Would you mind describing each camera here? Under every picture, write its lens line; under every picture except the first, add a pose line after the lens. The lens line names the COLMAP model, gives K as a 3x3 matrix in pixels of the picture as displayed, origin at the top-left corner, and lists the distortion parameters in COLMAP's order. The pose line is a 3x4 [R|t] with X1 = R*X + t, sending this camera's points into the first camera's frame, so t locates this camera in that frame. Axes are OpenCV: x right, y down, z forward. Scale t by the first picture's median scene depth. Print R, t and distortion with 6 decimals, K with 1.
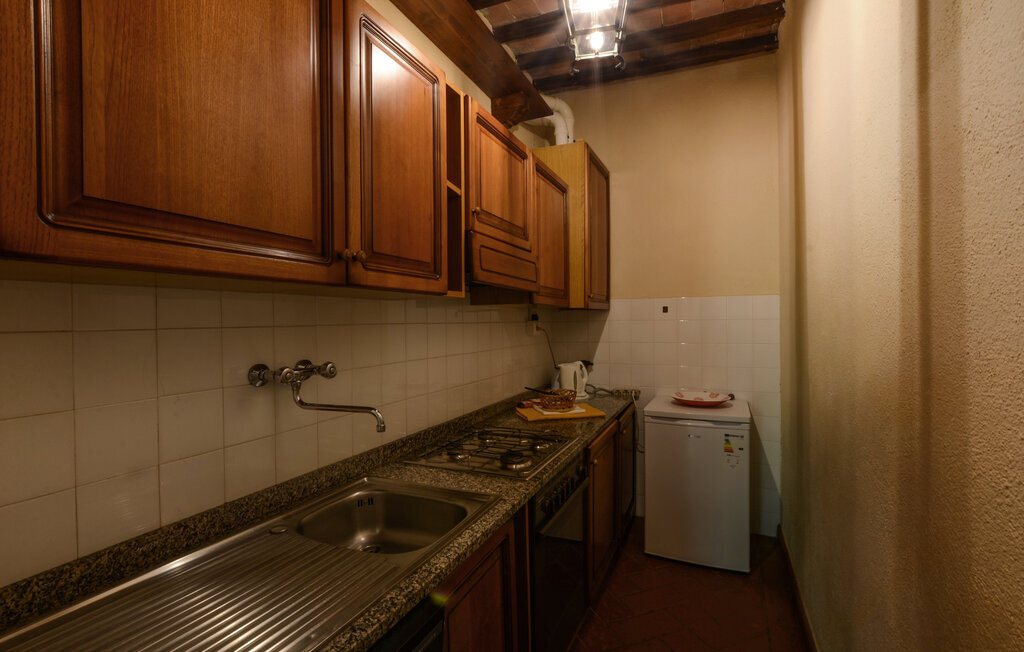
lens RADIAL K [[466.9, 0, 511.4], [0, 466.9, 330.7], [0, 0, 1]] dist [-0.019758, 0.000497]
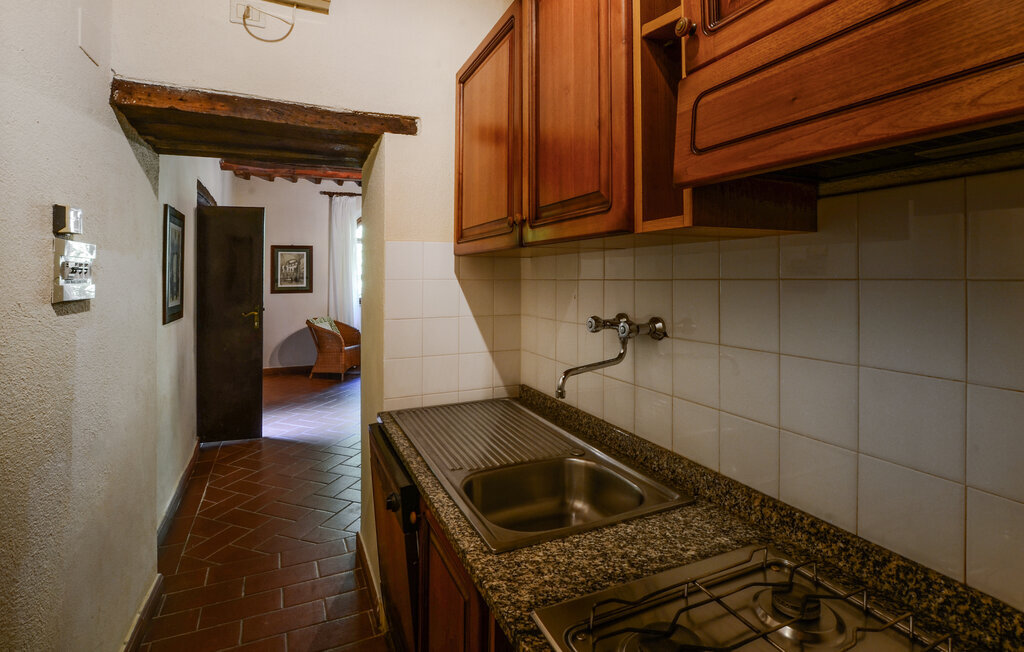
lens RADIAL K [[466.9, 0, 481.8], [0, 466.9, 271.7], [0, 0, 1]] dist [-0.019758, 0.000497]
pose [[-0.692275, 0.010898, -0.721552, 0.410232], [0.006360, 0.999939, 0.009000, -0.035410], [0.721606, 0.001641, -0.692302, 1.297296]]
